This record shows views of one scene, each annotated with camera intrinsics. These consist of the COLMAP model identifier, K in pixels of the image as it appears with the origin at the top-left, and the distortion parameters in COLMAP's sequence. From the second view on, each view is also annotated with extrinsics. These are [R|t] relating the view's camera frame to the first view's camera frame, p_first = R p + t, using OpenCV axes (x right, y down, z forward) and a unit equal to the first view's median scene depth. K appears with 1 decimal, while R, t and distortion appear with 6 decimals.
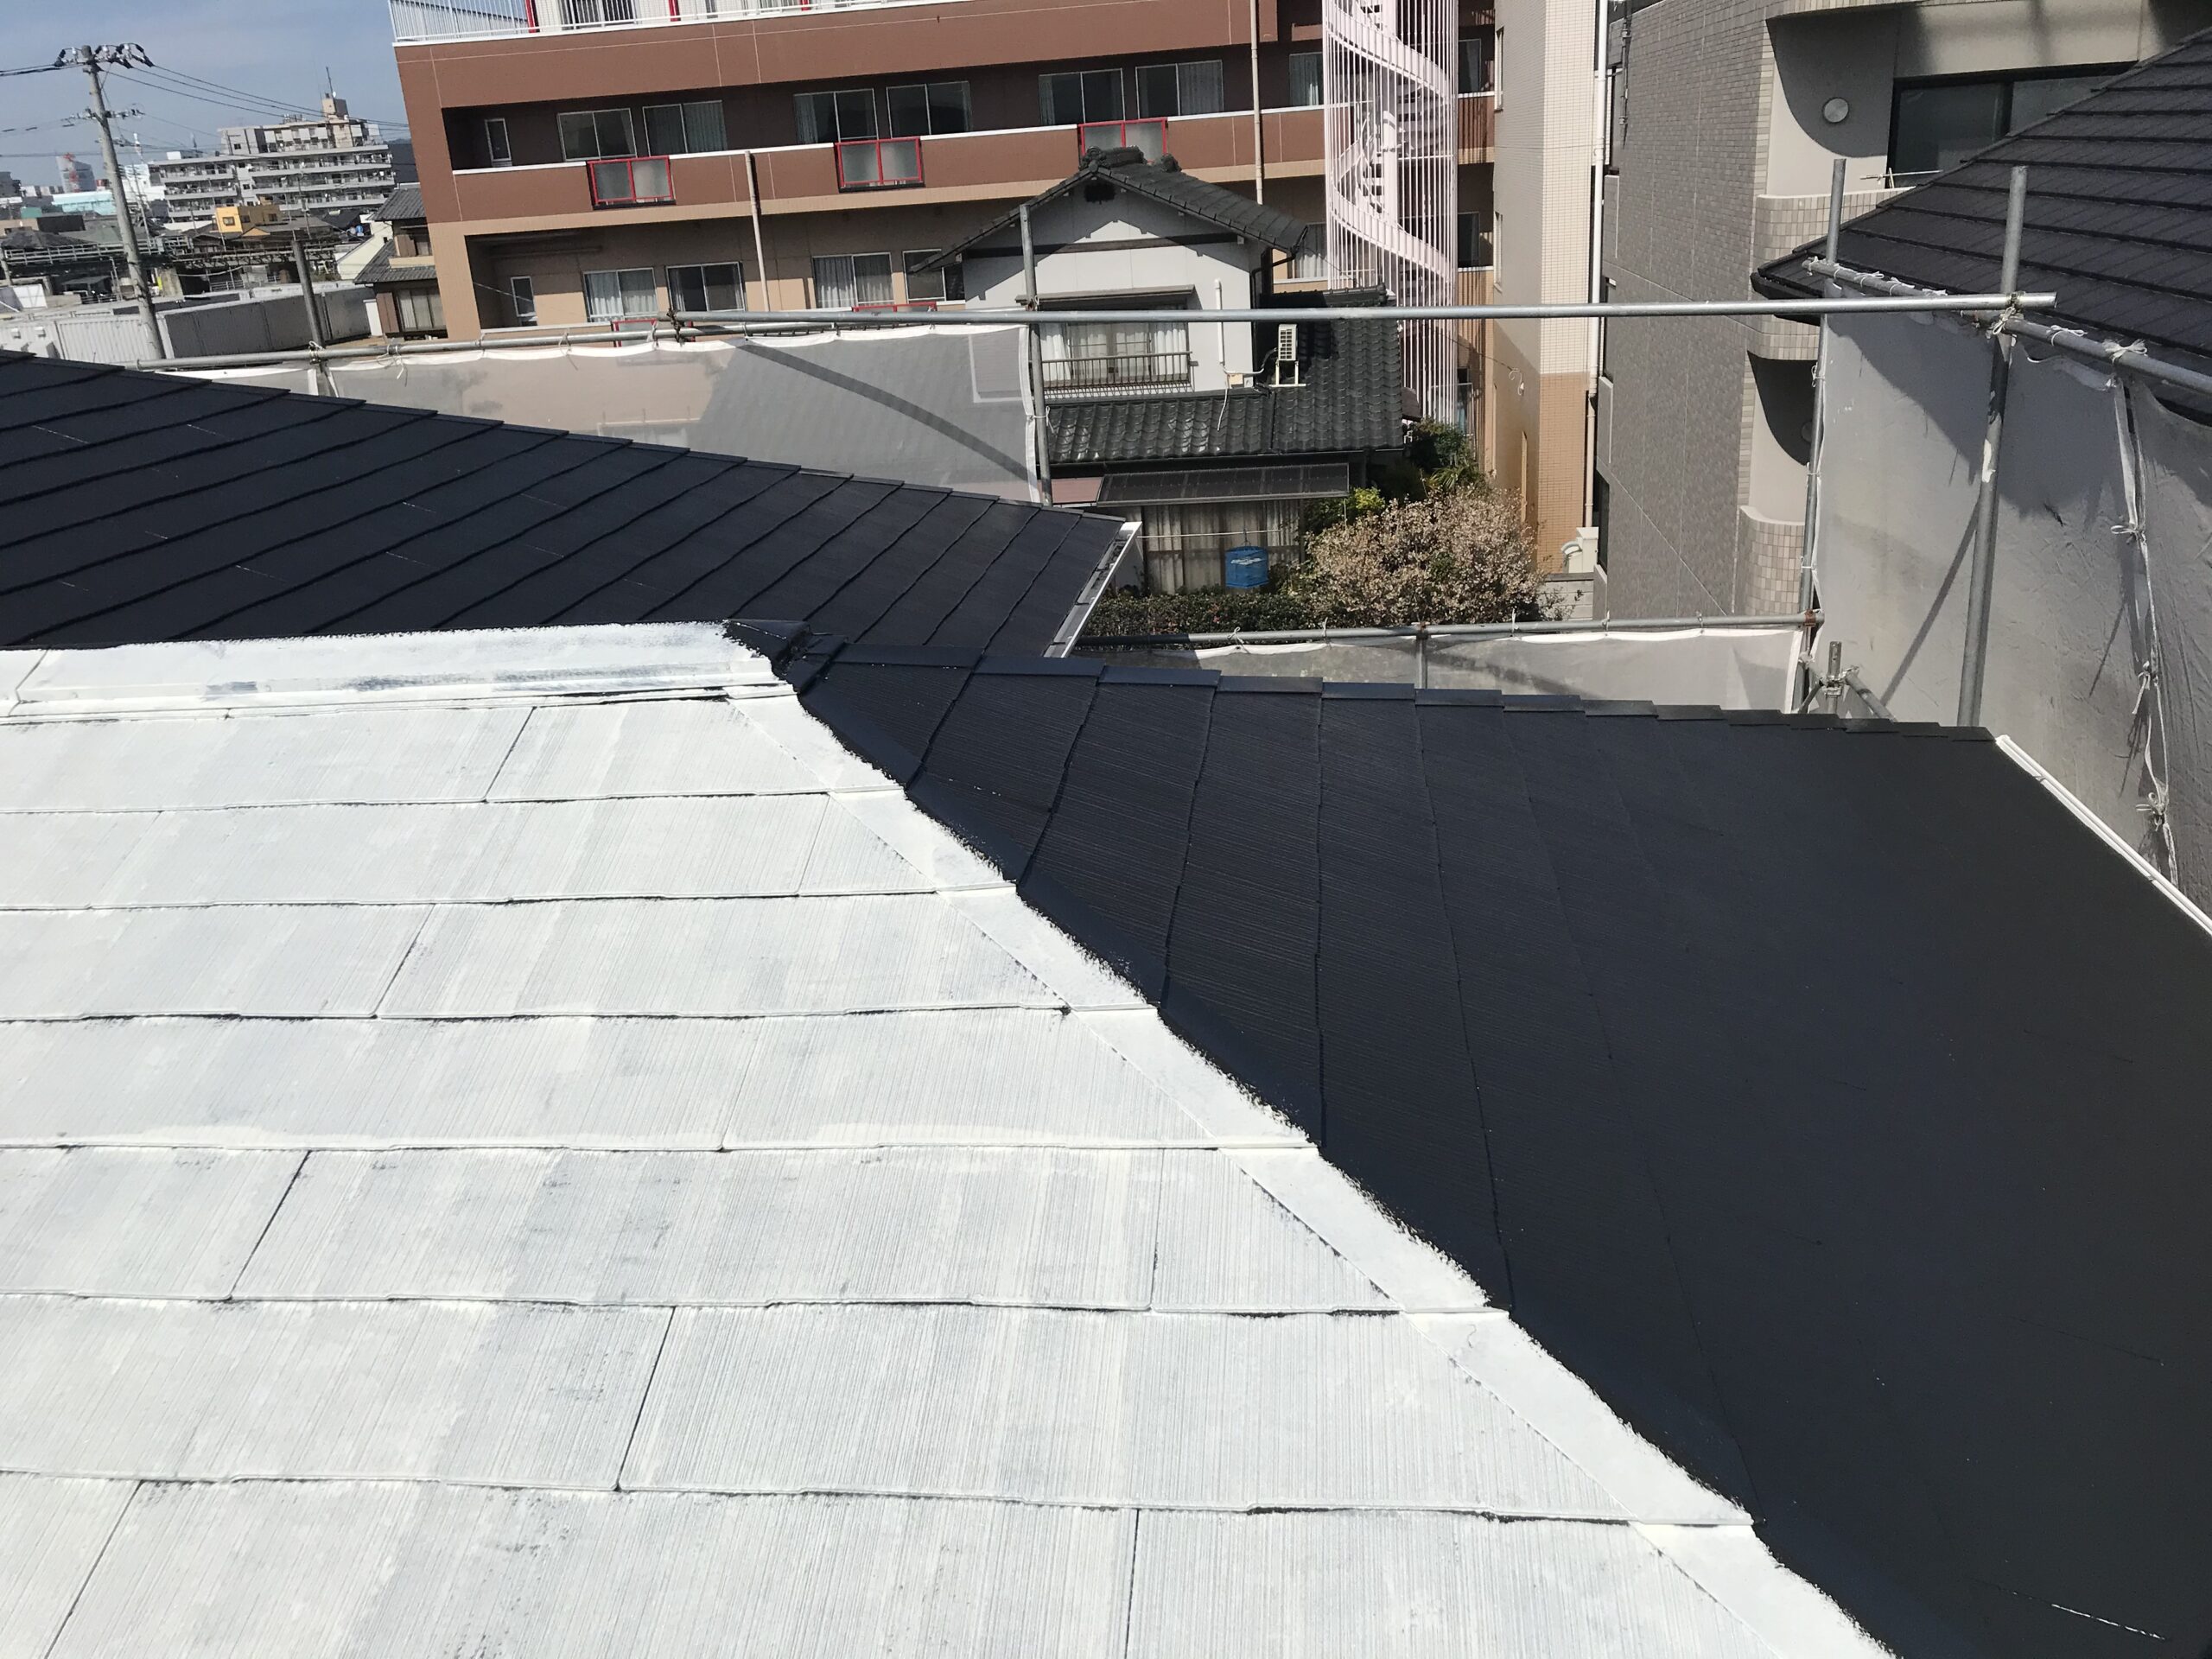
lens RADIAL K [[1826.9, 0, 1103.6], [0, 1826.9, 841.0], [0, 0, 1]] dist [0.057960, -0.071947]
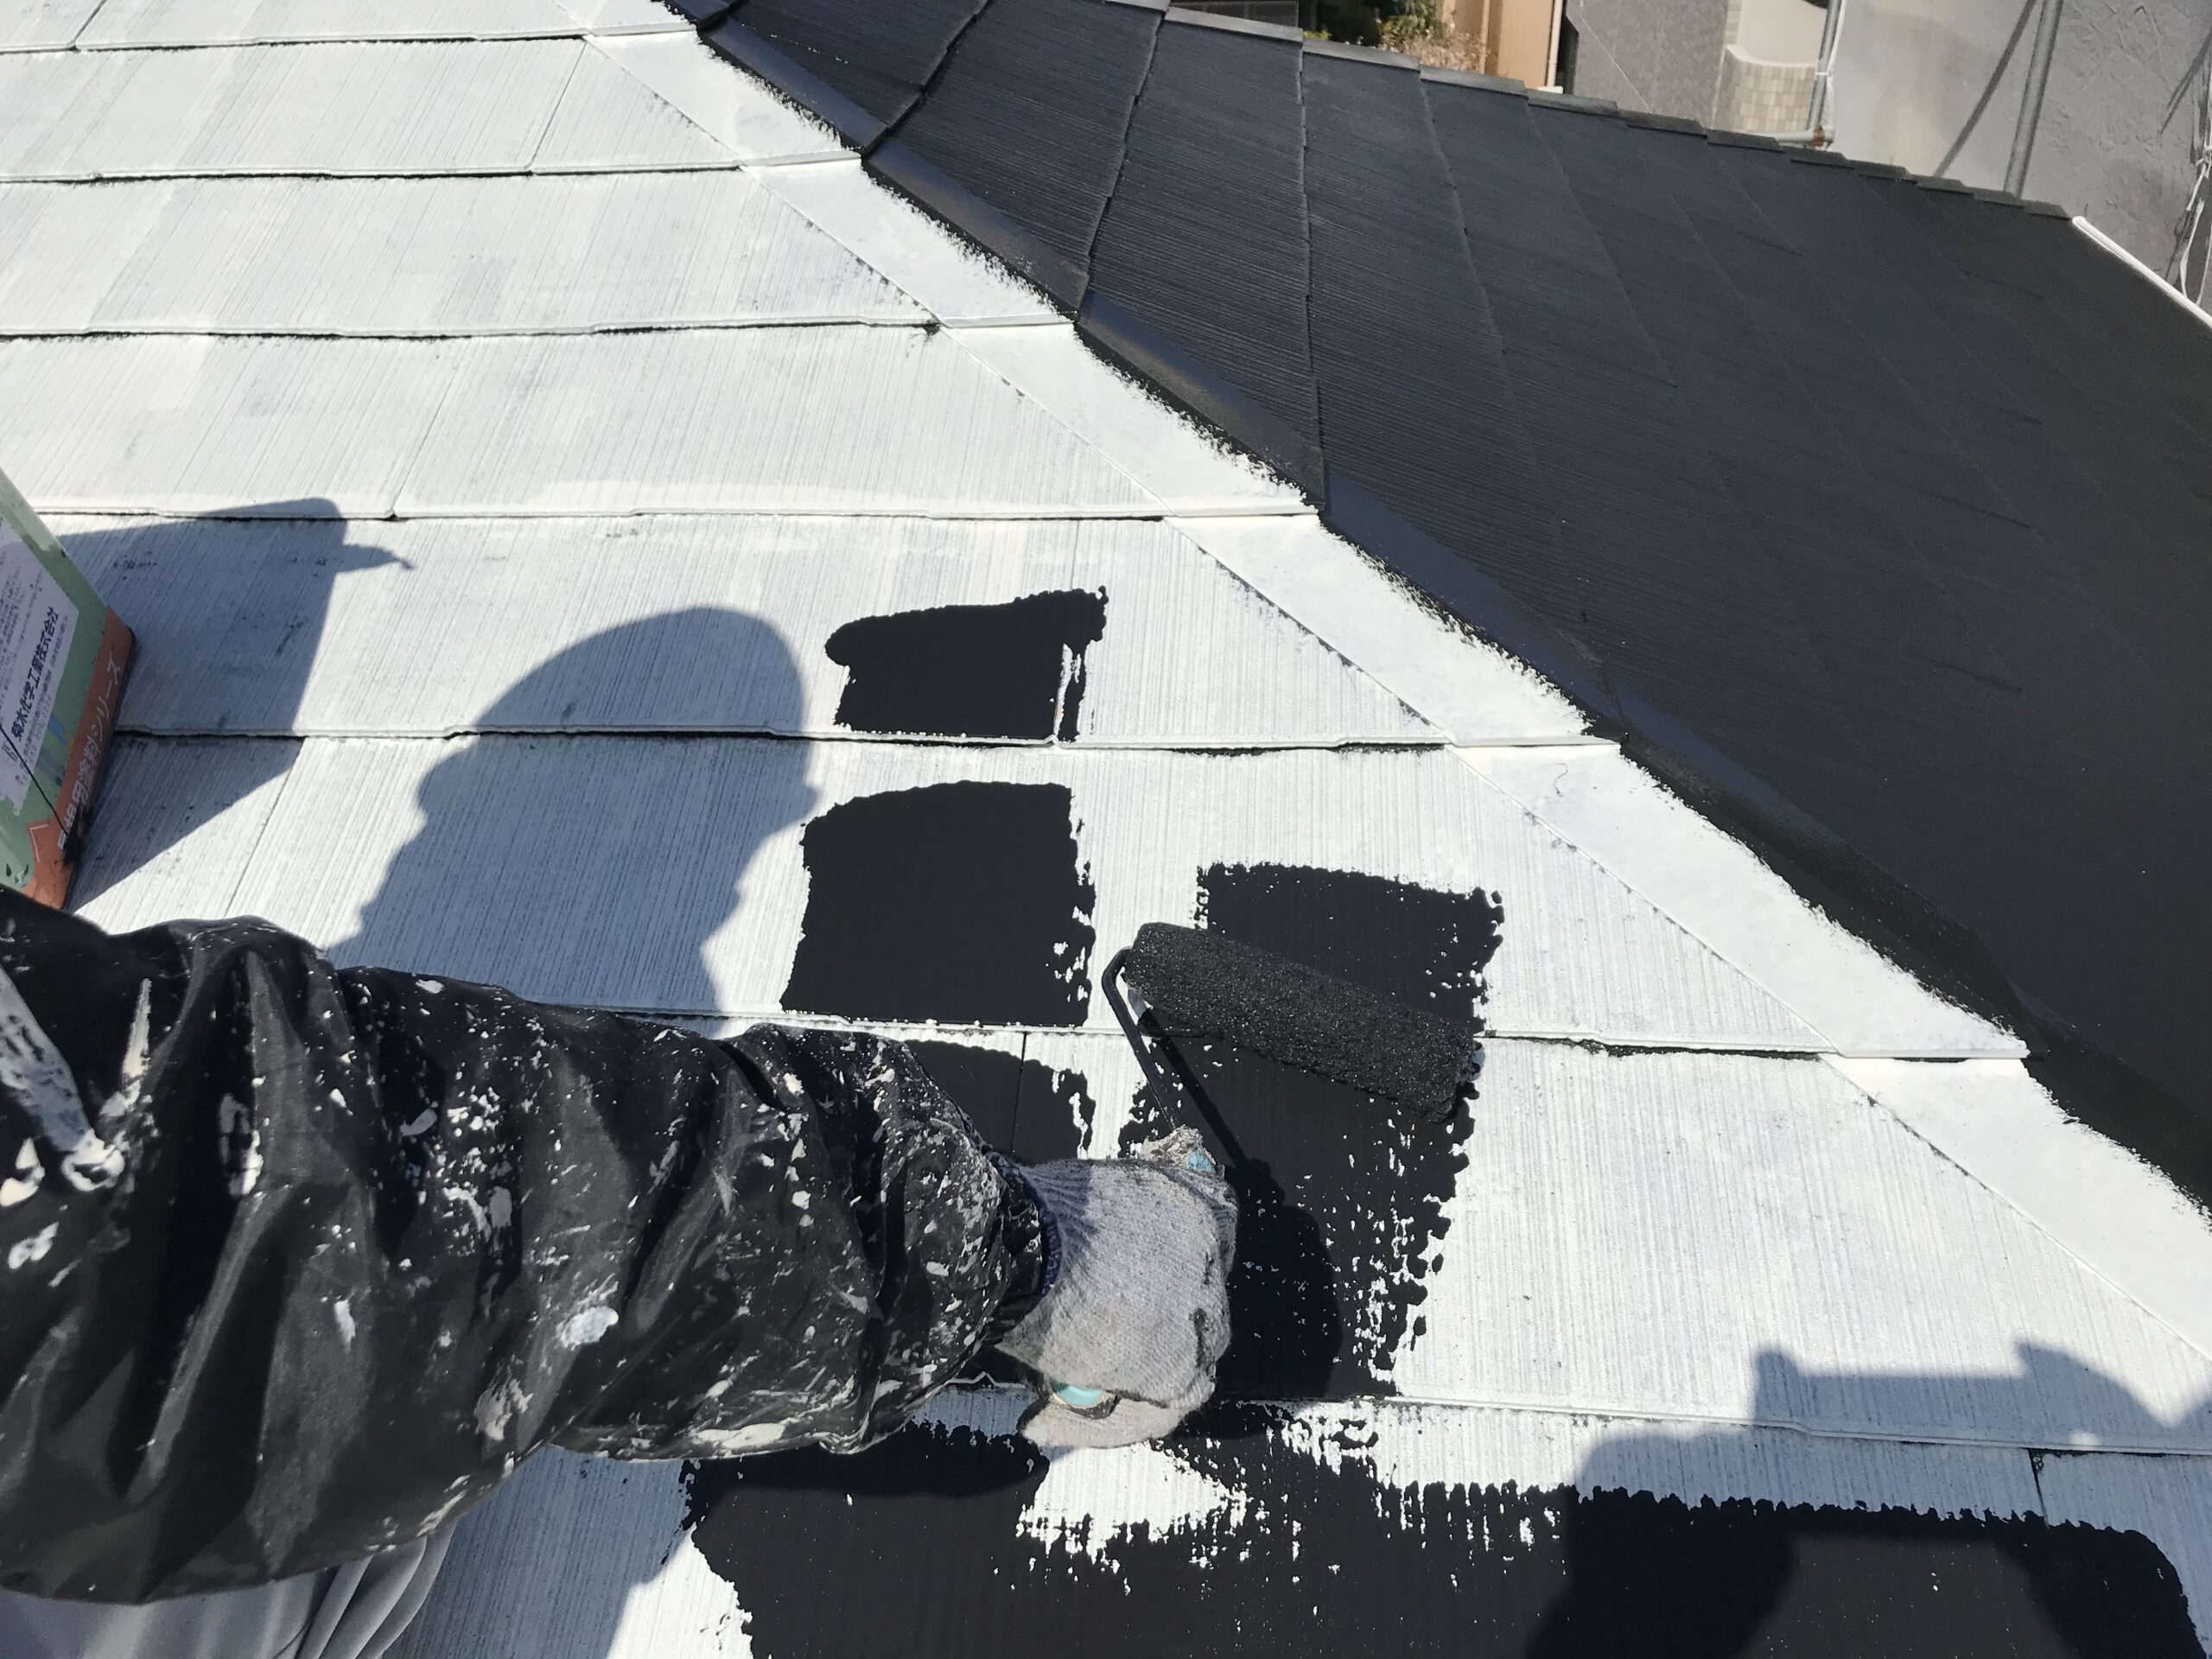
lens RADIAL K [[1826.9, 0, 1117.9], [0, 1826.9, 824.4], [0, 0, 1]] dist [0.057960, -0.071947]
pose [[0.998437, 0.014286, 0.054035, 0.013549], [-0.024949, 0.979037, 0.202149, 0.141509], [-0.050015, -0.203182, 0.977863, 0.343492]]
